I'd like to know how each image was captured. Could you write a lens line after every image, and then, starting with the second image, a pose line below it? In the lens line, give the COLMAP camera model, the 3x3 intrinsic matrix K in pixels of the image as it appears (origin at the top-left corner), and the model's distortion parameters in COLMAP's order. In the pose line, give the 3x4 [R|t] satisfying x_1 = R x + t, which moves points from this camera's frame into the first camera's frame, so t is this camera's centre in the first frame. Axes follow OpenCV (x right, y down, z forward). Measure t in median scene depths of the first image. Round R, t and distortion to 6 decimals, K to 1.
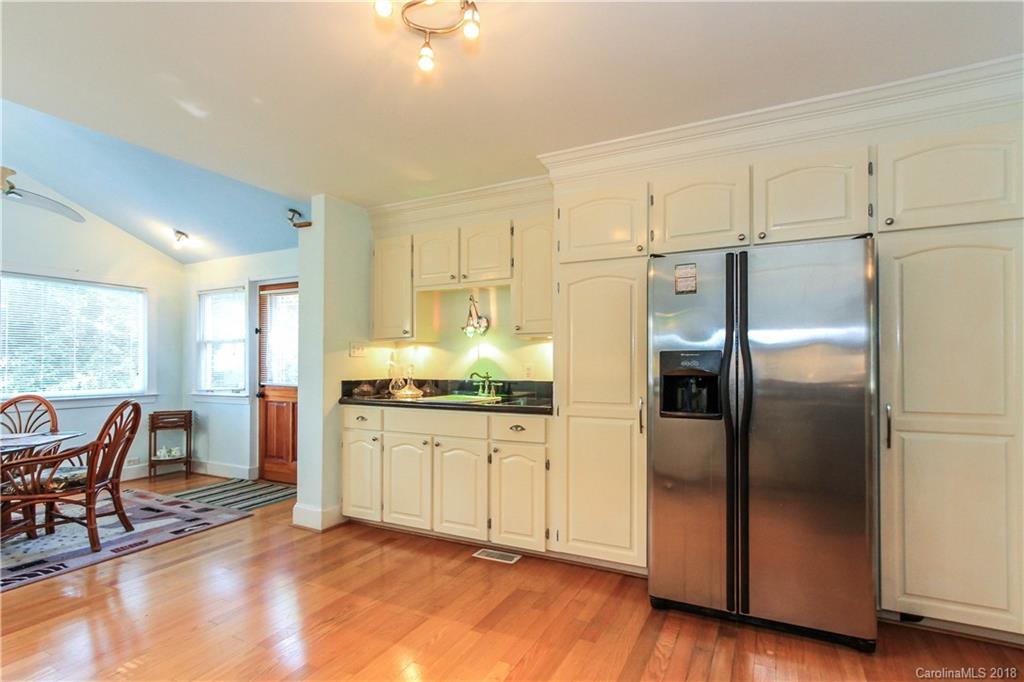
lens RADIAL K [[492.0, 0, 558.5], [0, 492.0, 360.4], [0, 0, 1]] dist [0.008235, -0.000653]
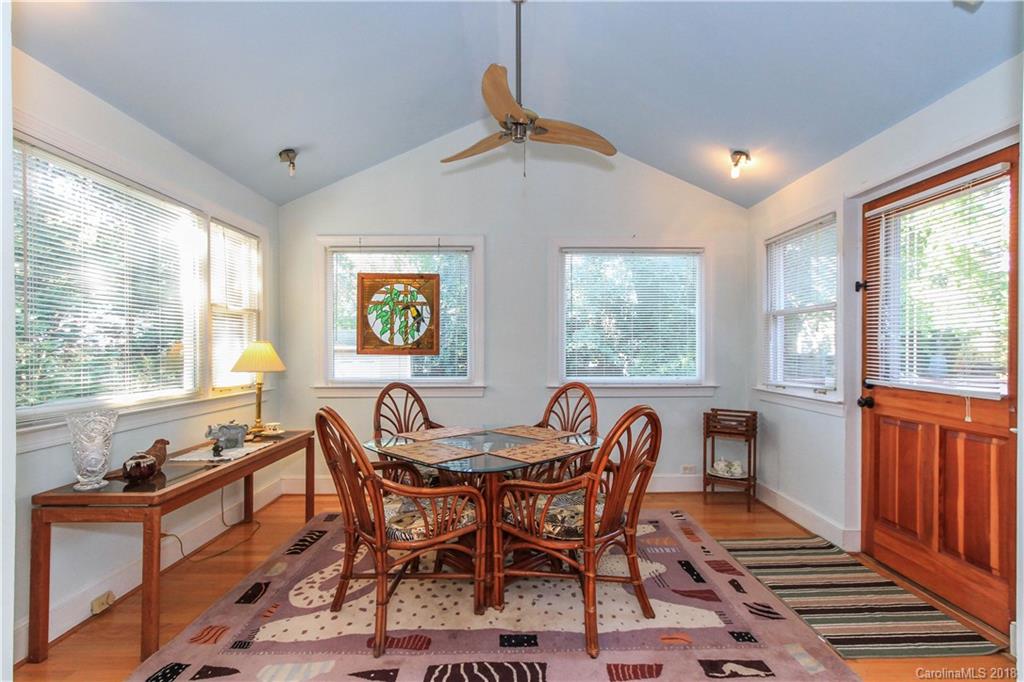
lens RADIAL K [[492.0, 0, 489.6], [0, 492.0, 348.5], [0, 0, 1]] dist [0.008235, -0.000653]
pose [[0.393645, 0.006283, -0.919241, -0.264819], [0.004762, 0.999949, 0.008874, 0.003121], [0.919250, -0.007871, 0.393595, 0.401433]]
